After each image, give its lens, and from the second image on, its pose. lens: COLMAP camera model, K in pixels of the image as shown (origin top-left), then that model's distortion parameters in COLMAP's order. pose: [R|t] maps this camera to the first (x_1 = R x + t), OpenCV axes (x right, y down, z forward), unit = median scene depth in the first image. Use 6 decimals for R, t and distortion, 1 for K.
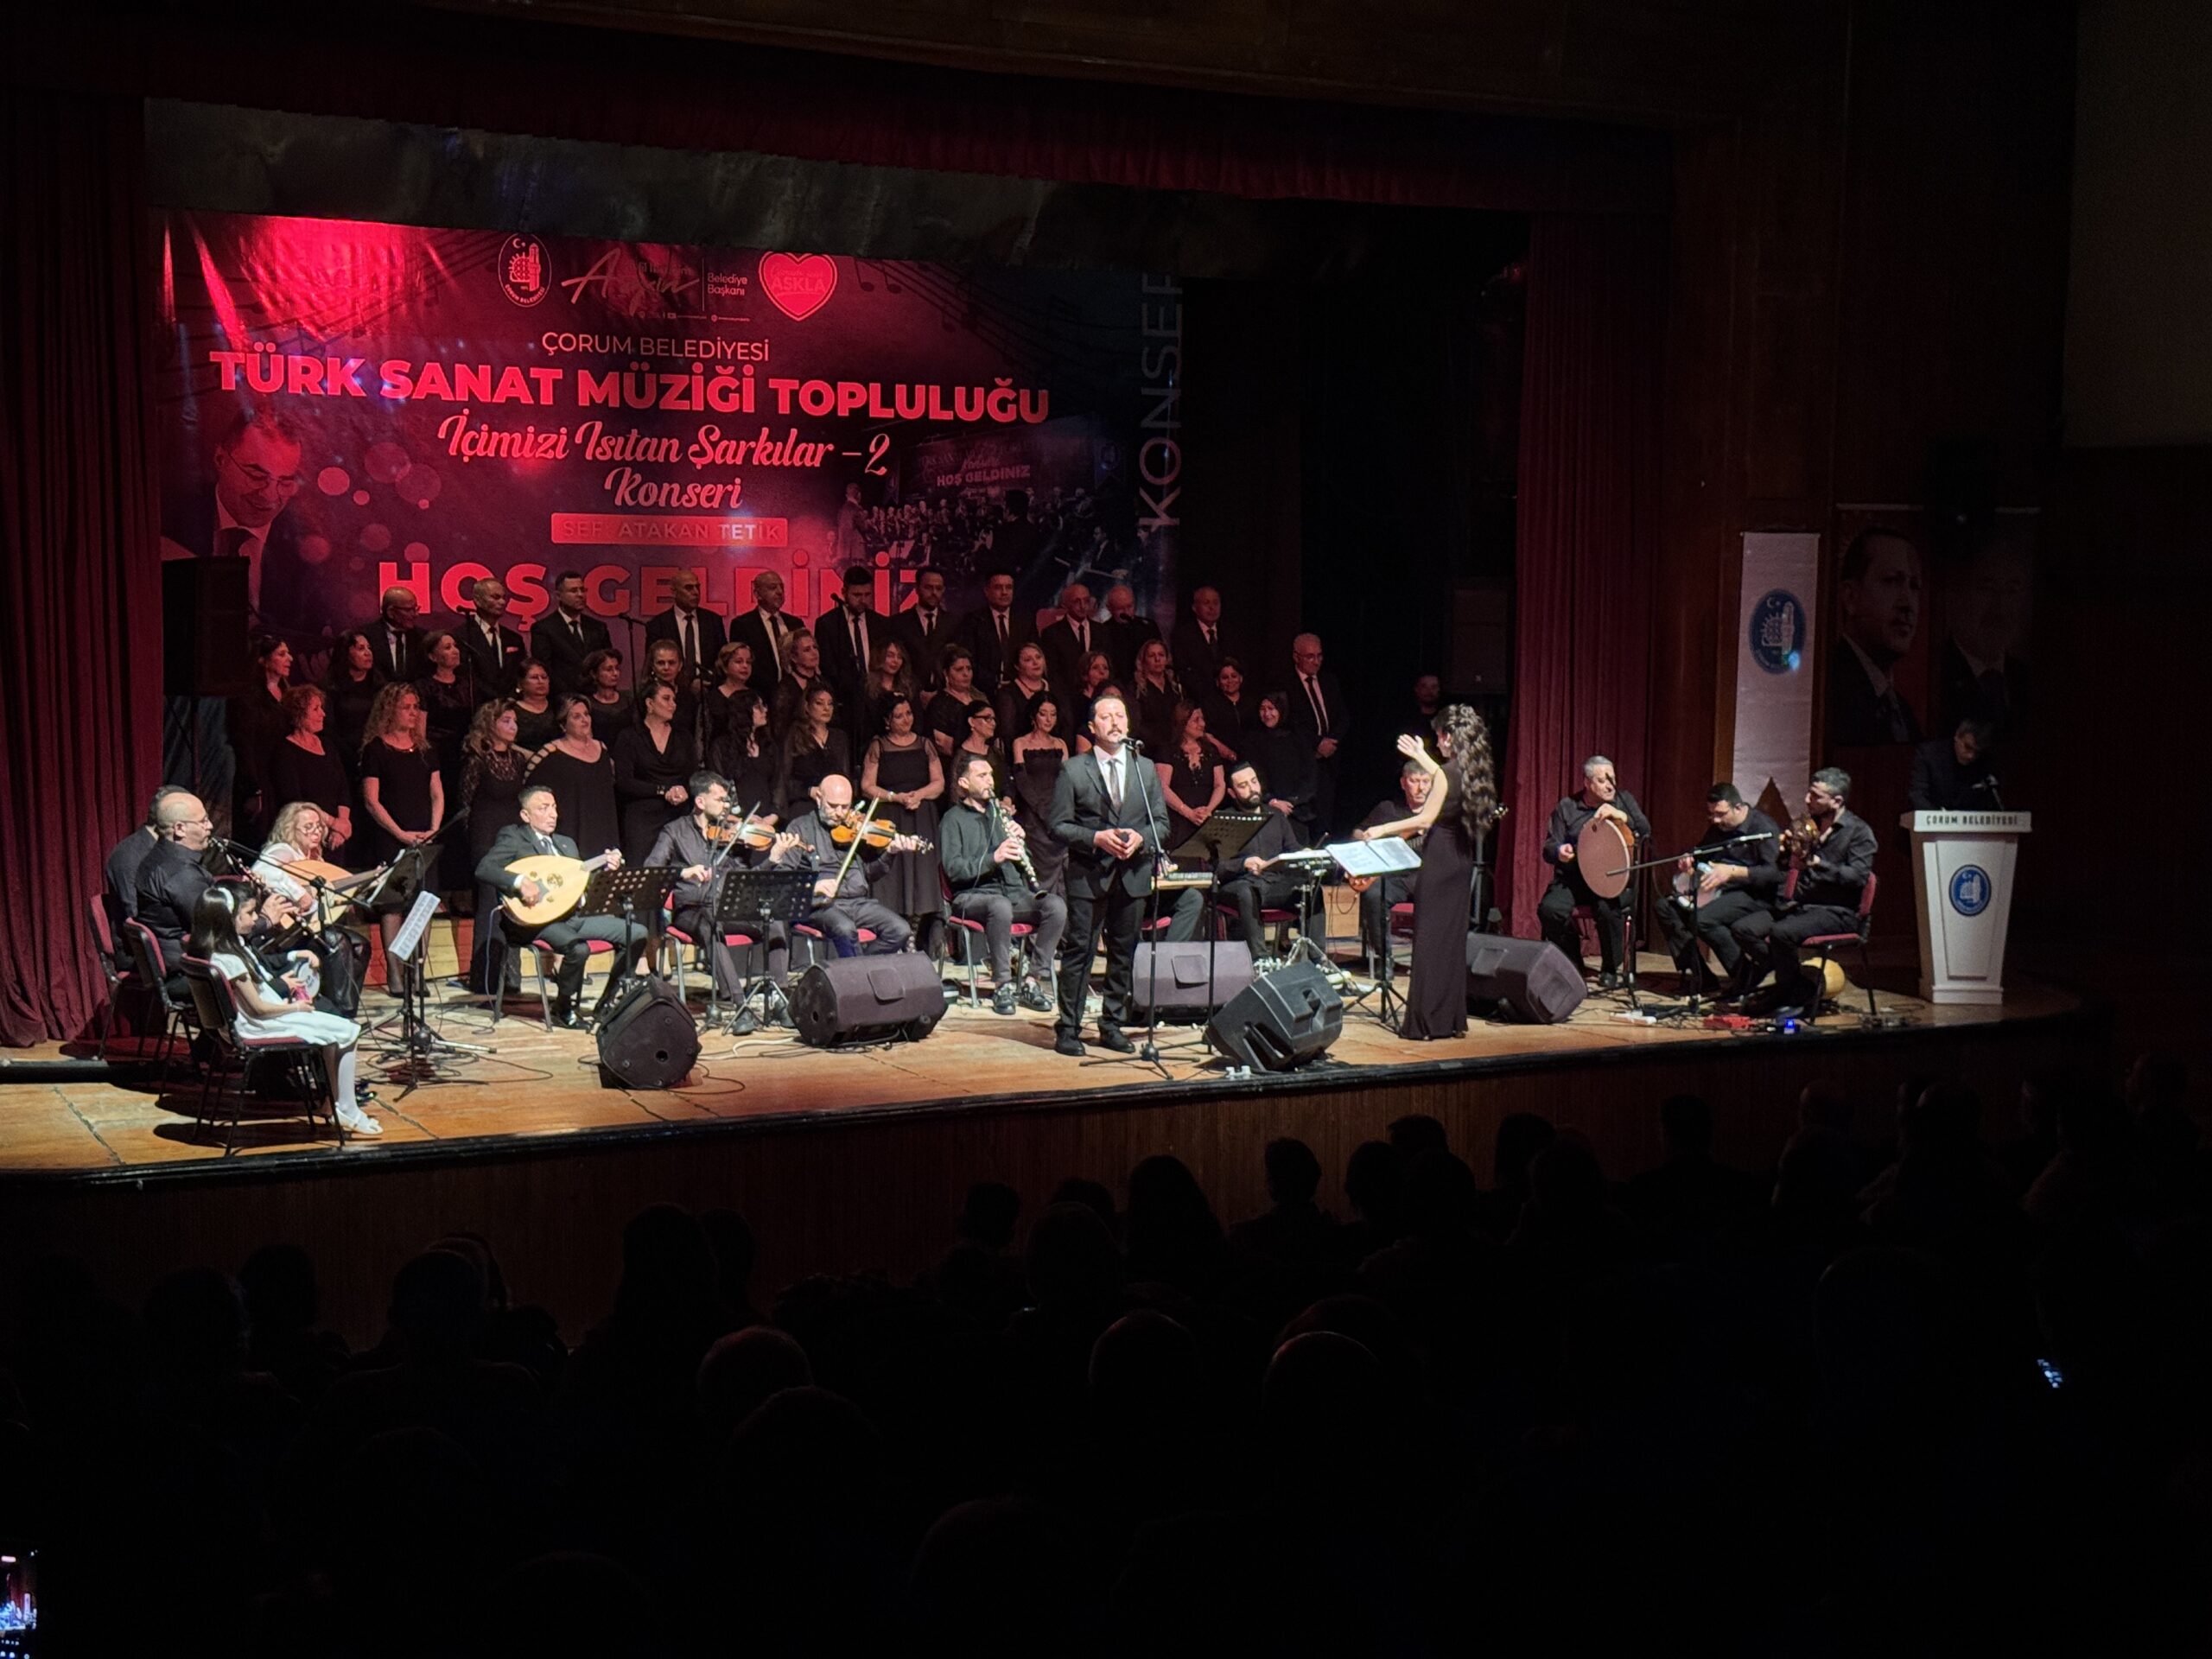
lens RADIAL K [[3024.2, 0, 1124.4], [0, 3024.2, 816.1], [0, 0, 1]] dist [0.125901, 0.000000]
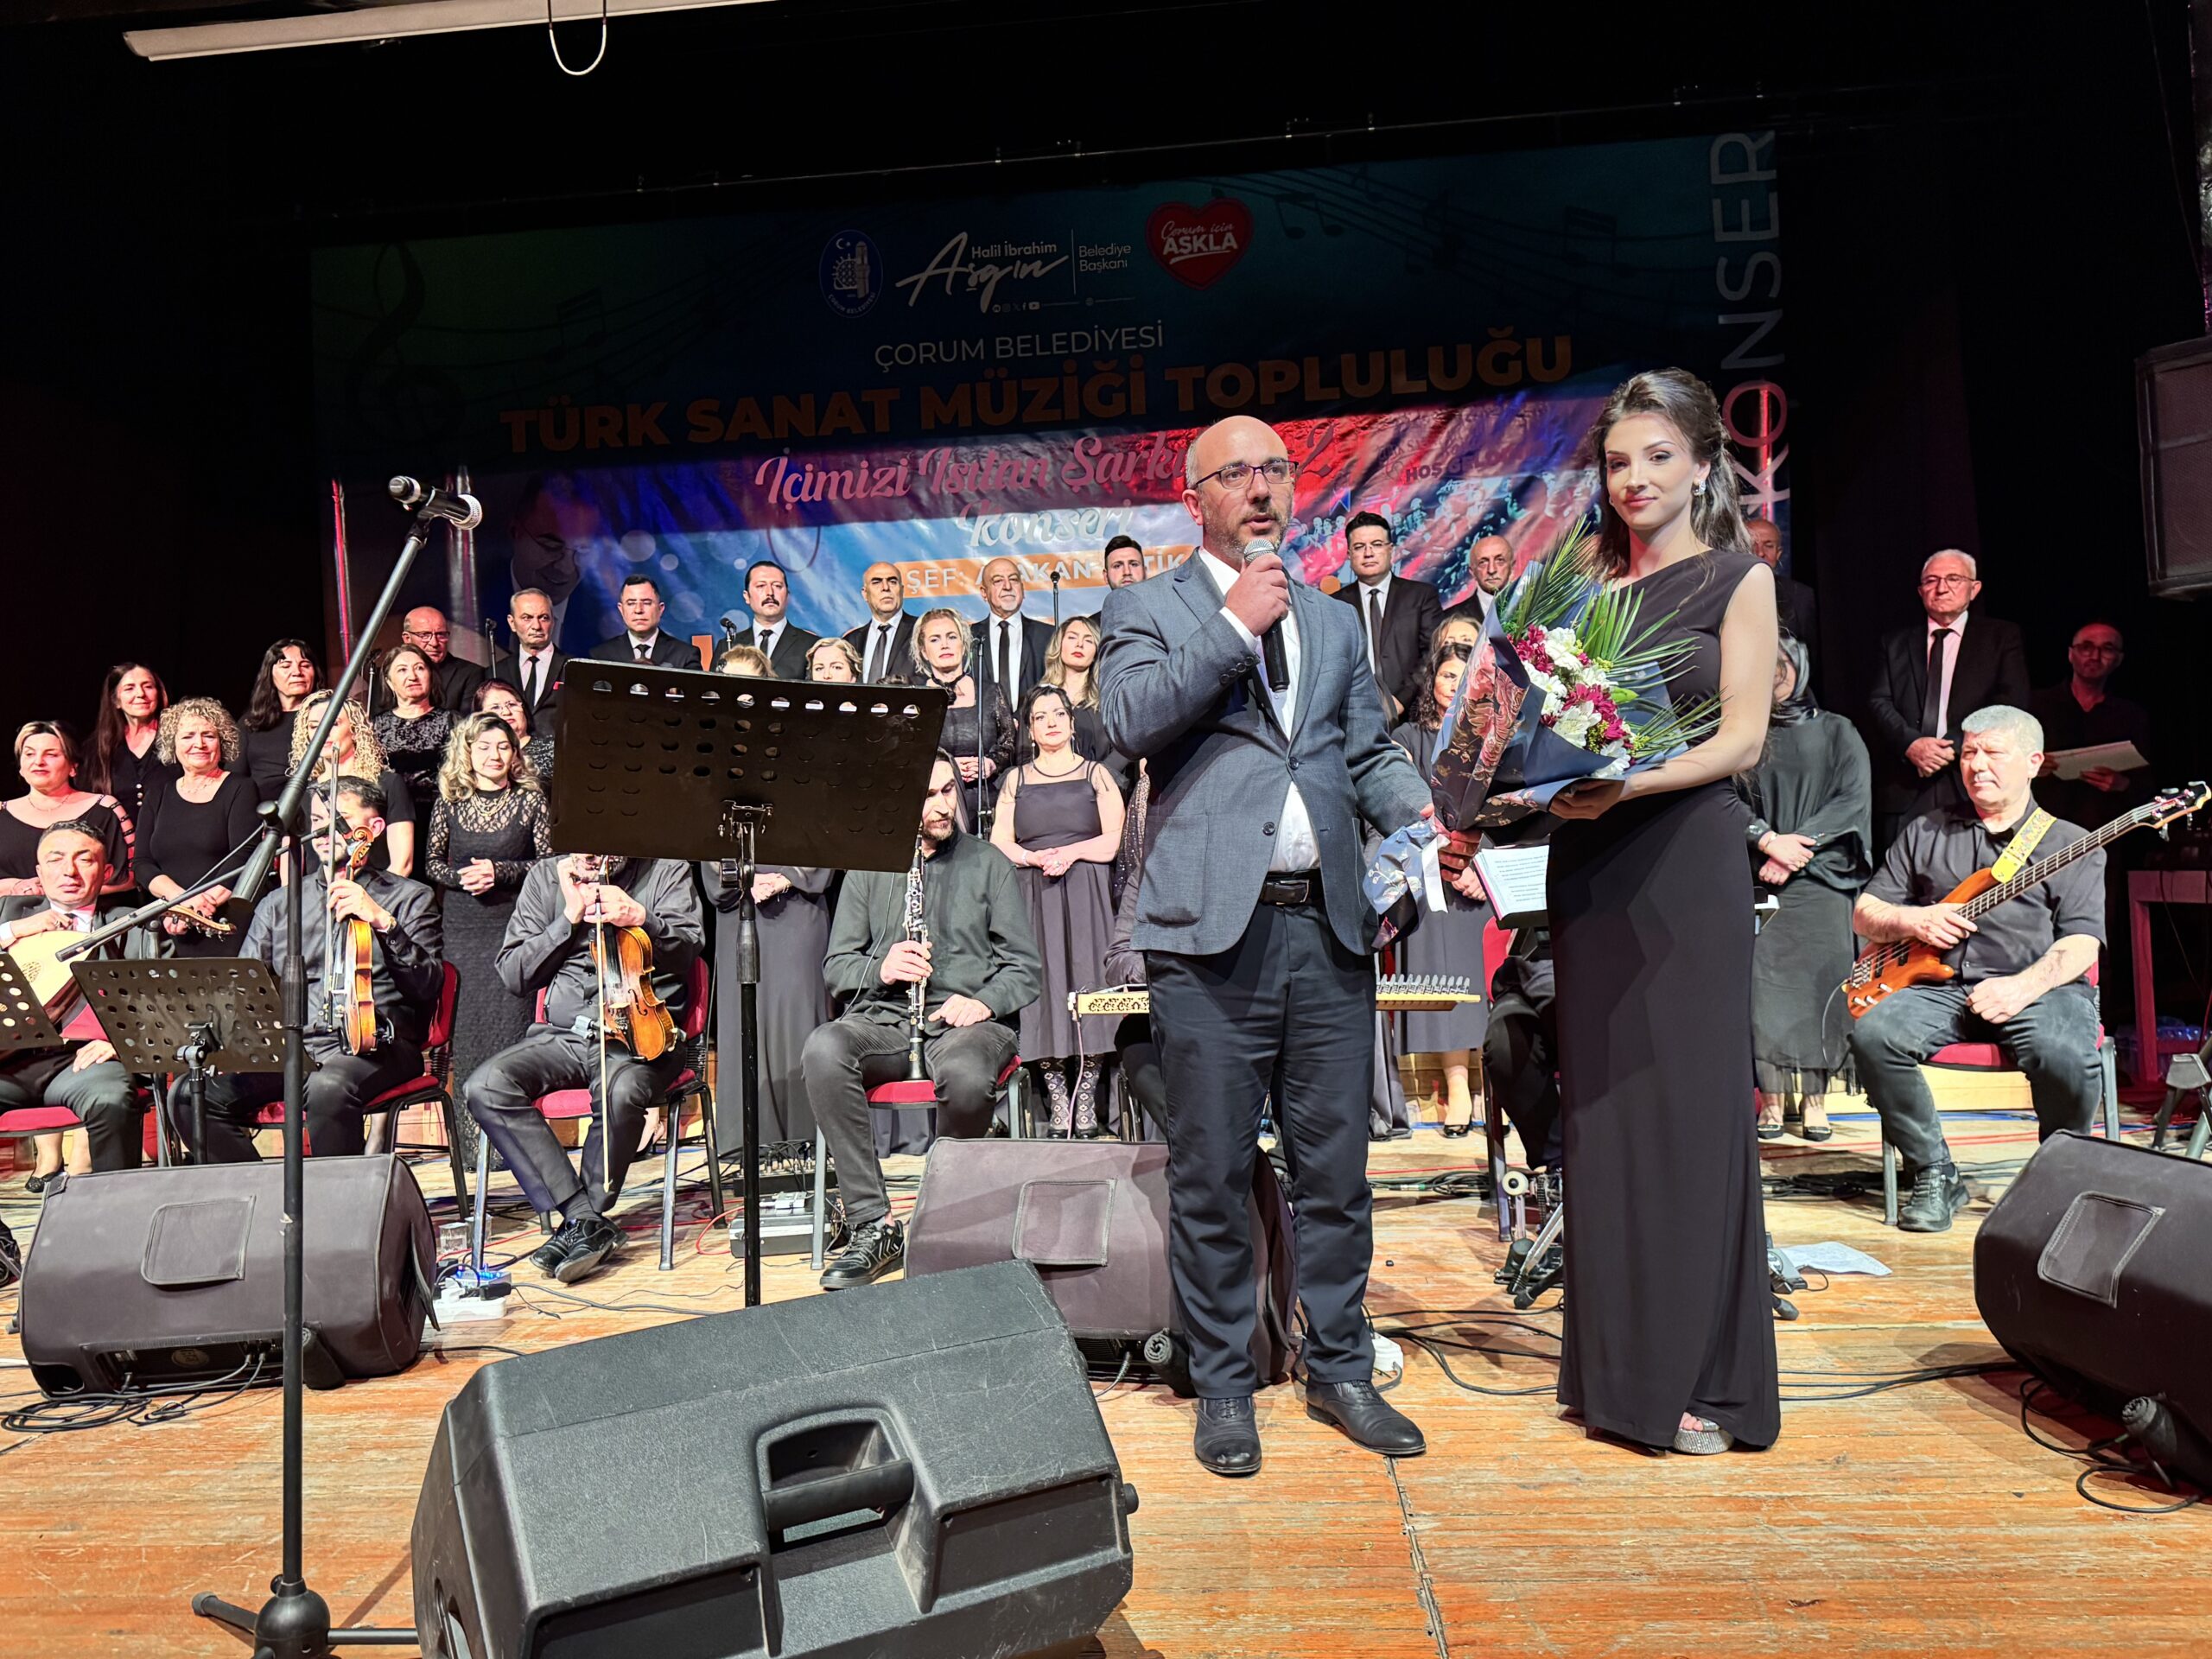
lens RADIAL K [[1710.8, 0, 1106.1], [0, 1710.8, 866.4], [0, 0, 1]] dist [0.063501, -0.068035]
pose [[0.842586, -0.051562, -0.536088, 0.105717], [0.011402, 0.996891, -0.077962, 0.019356], [0.538441, 0.059577, 0.840554, 0.651939]]
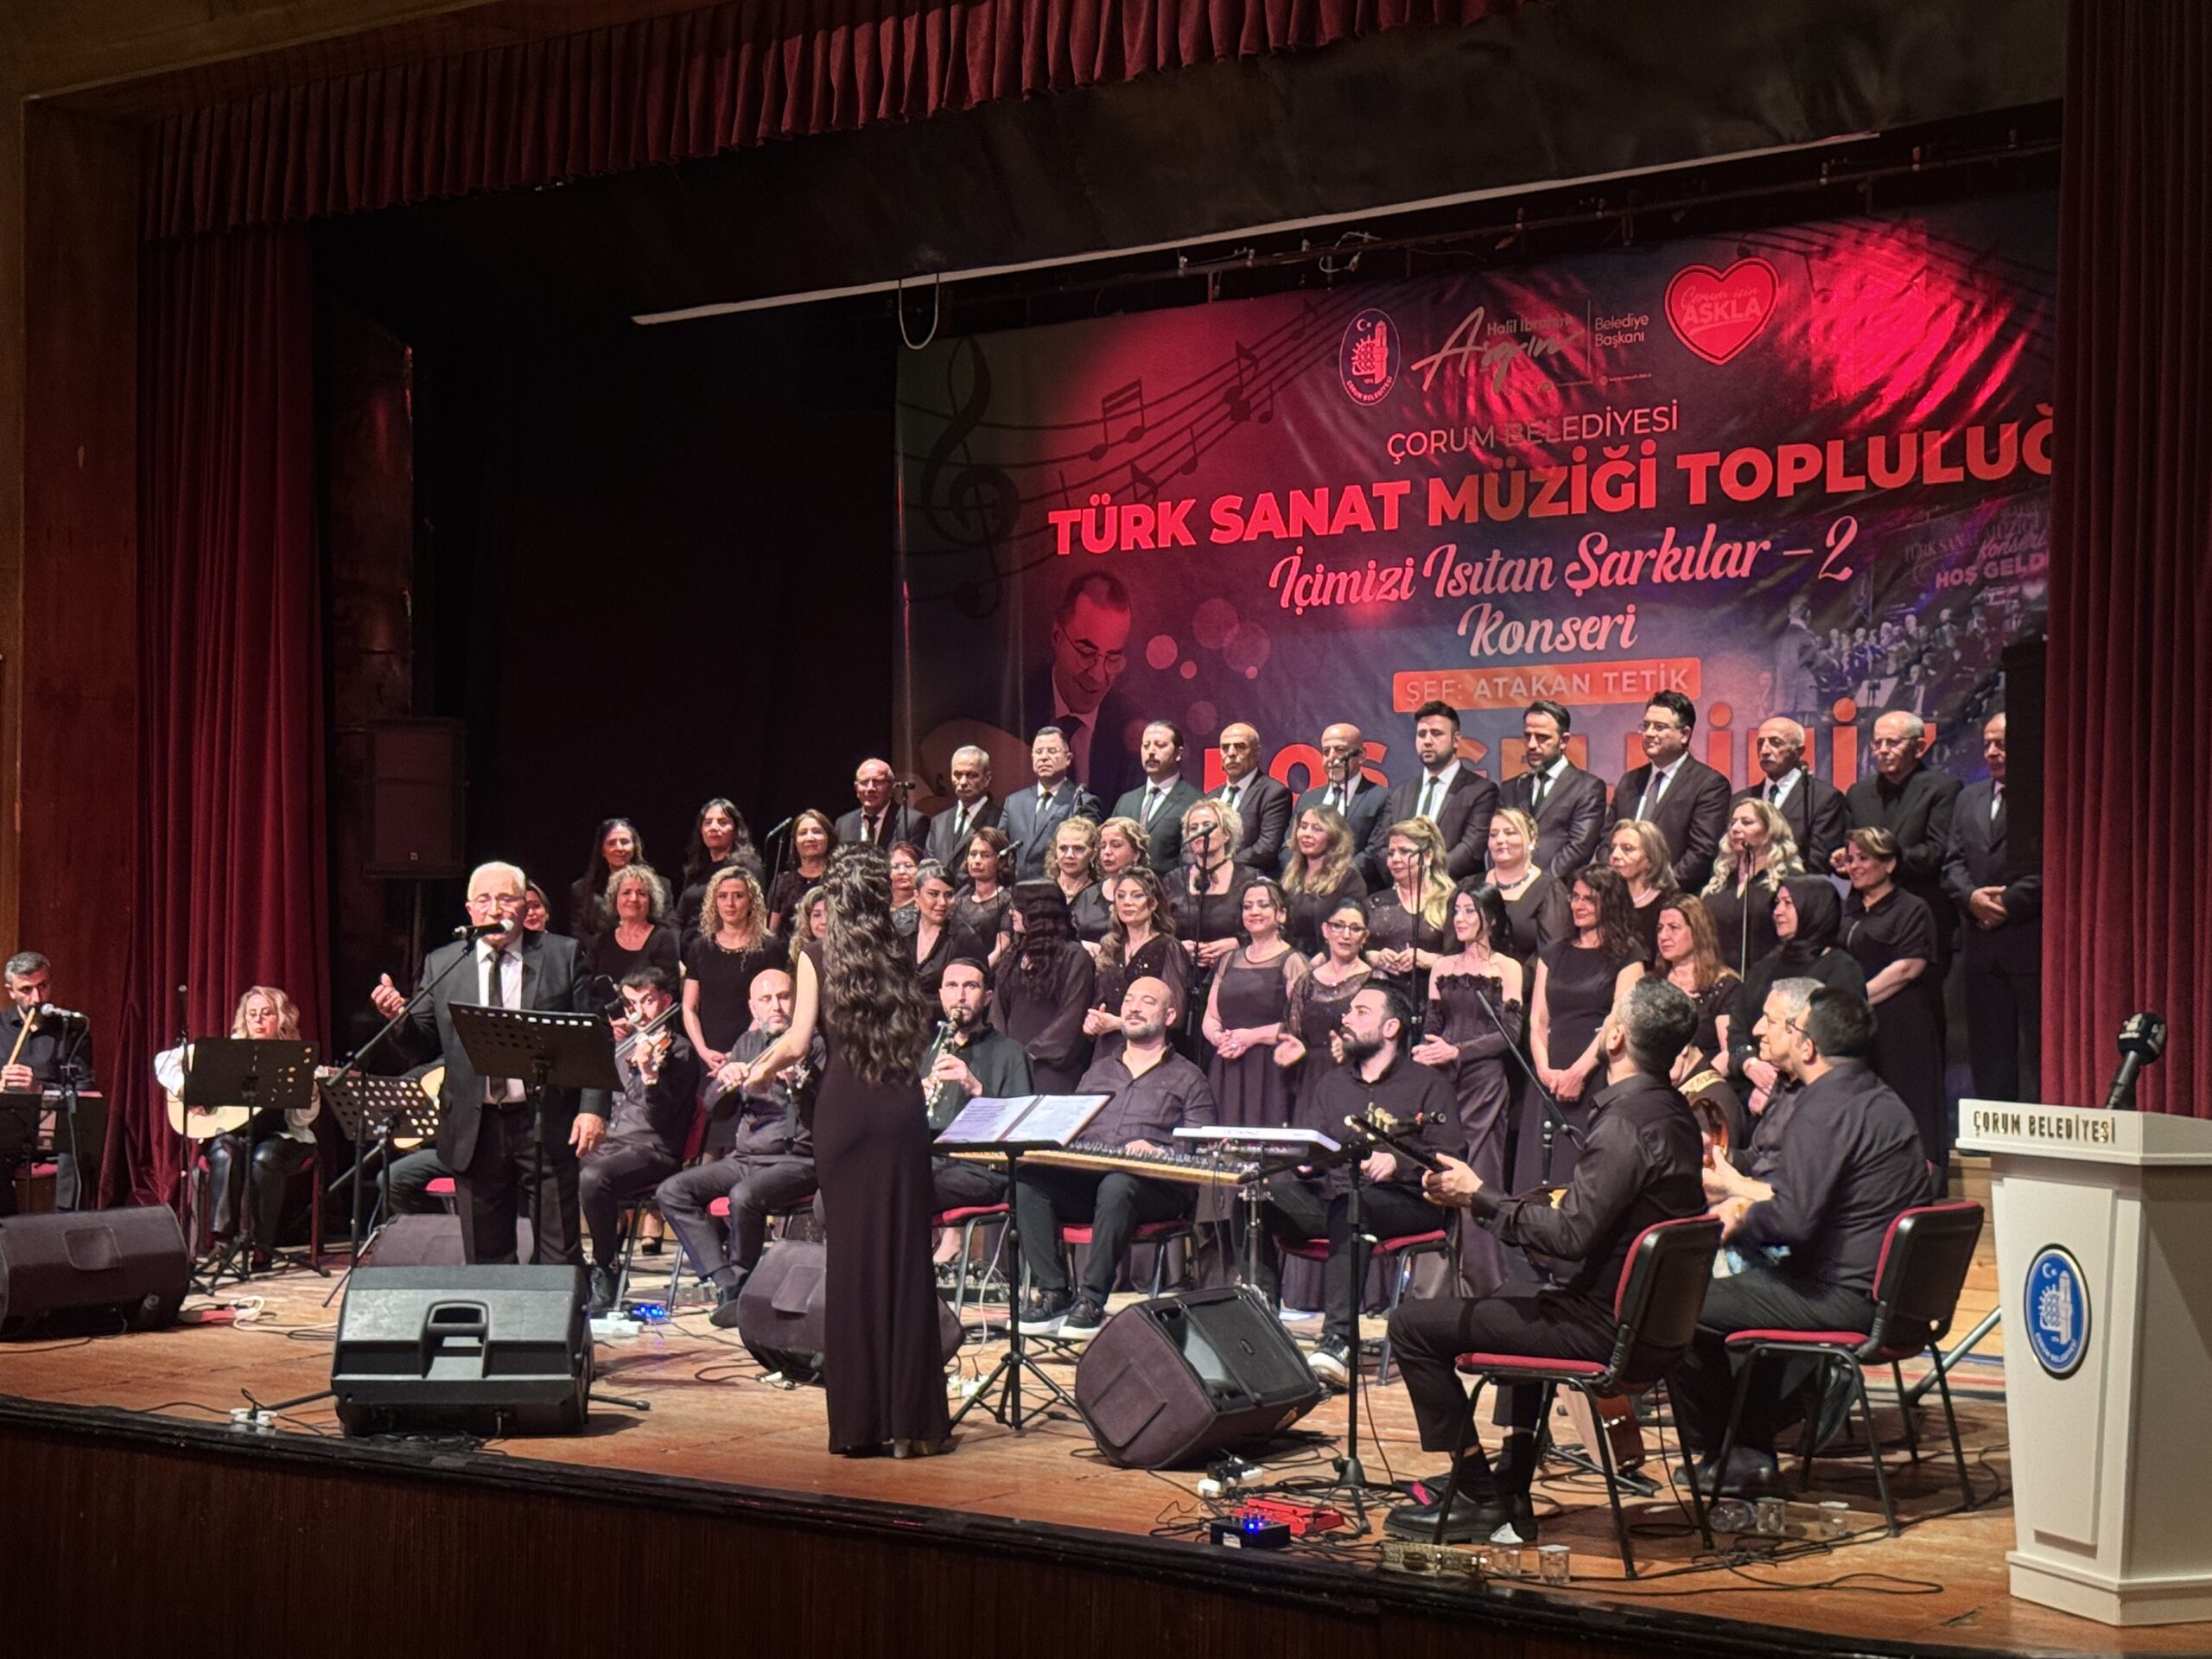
lens RADIAL K [[3336.0, 0, 1113.0], [0, 3336.0, 811.9], [0, 0, 1]] dist [0.127122, 0.000000]
pose [[0.442131, -0.038914, -0.896106, 0.516590], [-0.070038, 0.994510, -0.077744, 0.002560], [0.894212, 0.097134, 0.436978, 0.590225]]
